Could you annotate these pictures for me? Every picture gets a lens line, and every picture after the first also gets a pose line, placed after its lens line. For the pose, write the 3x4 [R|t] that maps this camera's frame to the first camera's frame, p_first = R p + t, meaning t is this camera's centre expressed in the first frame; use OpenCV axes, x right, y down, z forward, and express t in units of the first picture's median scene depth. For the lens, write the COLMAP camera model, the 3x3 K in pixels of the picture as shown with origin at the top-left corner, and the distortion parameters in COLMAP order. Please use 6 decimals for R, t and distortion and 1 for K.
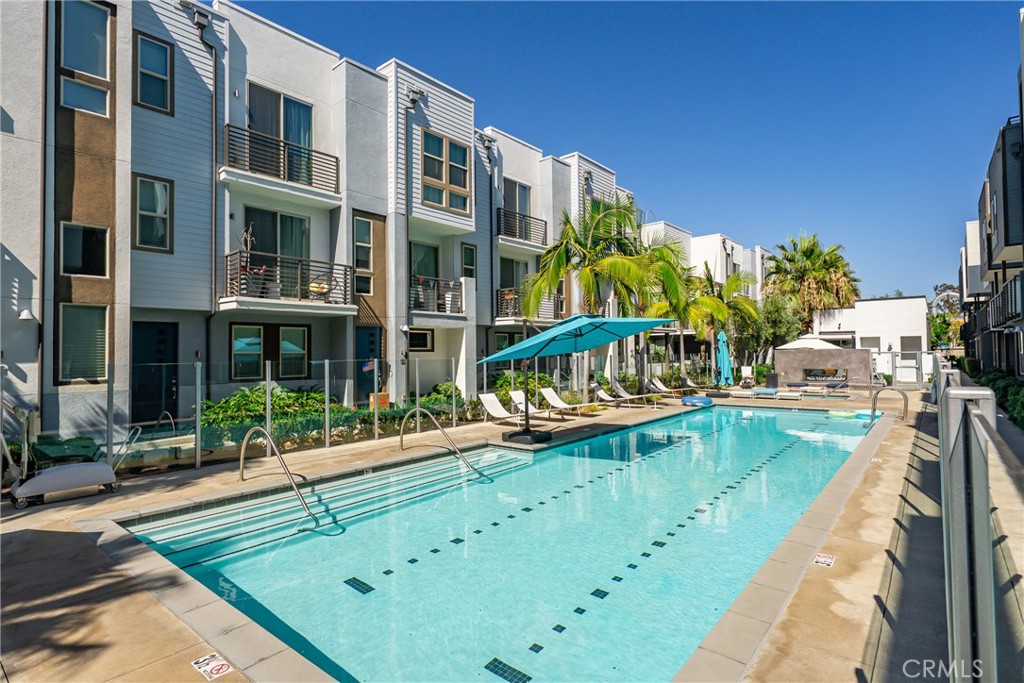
lens RADIAL K [[508.1, 0, 513.3], [0, 508.1, 342.4], [0, 0, 1]] dist [0.002463, -0.000251]
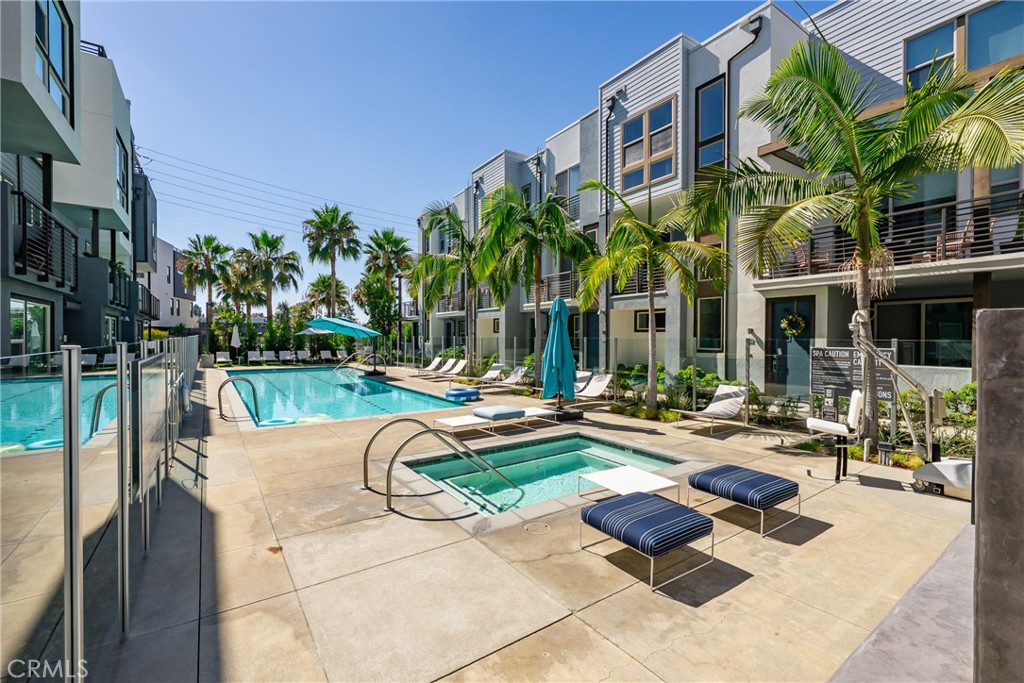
lens RADIAL K [[440.0, 0, 511.1], [0, 440.0, 337.8], [0, 0, 1]] dist [-0.003016, 0.000601]
pose [[-0.264903, 0.022332, -0.964016, 0.764416], [0.036398, 0.999251, 0.013146, 0.008224], [0.963588, -0.031606, -0.265518, 0.978816]]
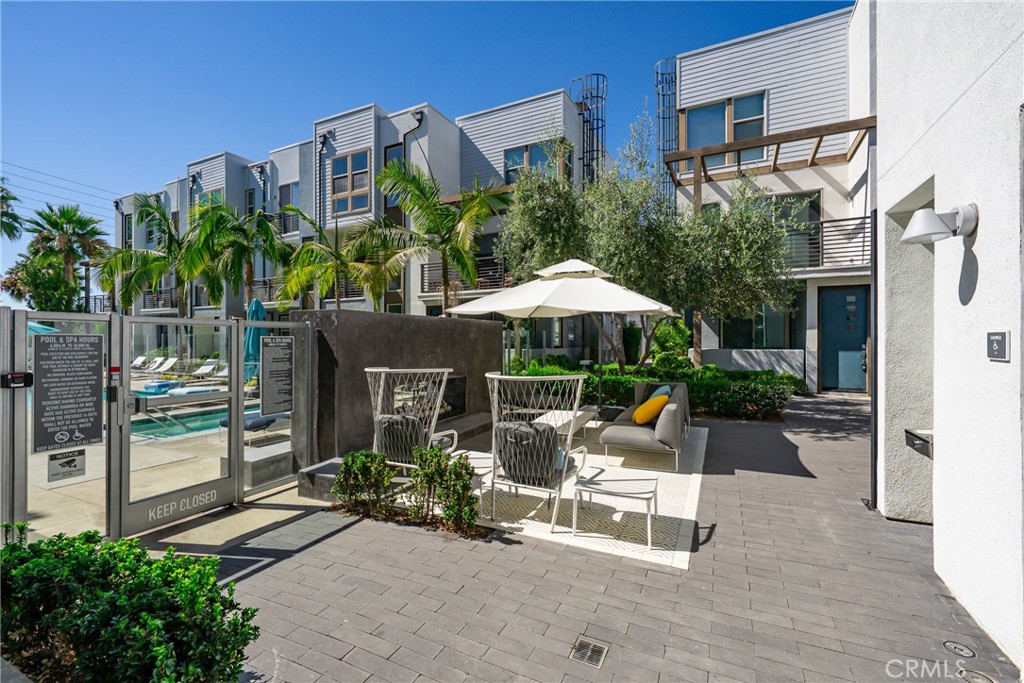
lens RADIAL K [[440.0, 0, 510.2], [0, 440.0, 337.5], [0, 0, 1]] dist [-0.003016, 0.000601]
pose [[0.247963, 0.015387, -0.968647, 1.005494], [0.028116, 0.999338, 0.023072, 0.023073], [0.968361, -0.032955, 0.247366, 1.117237]]
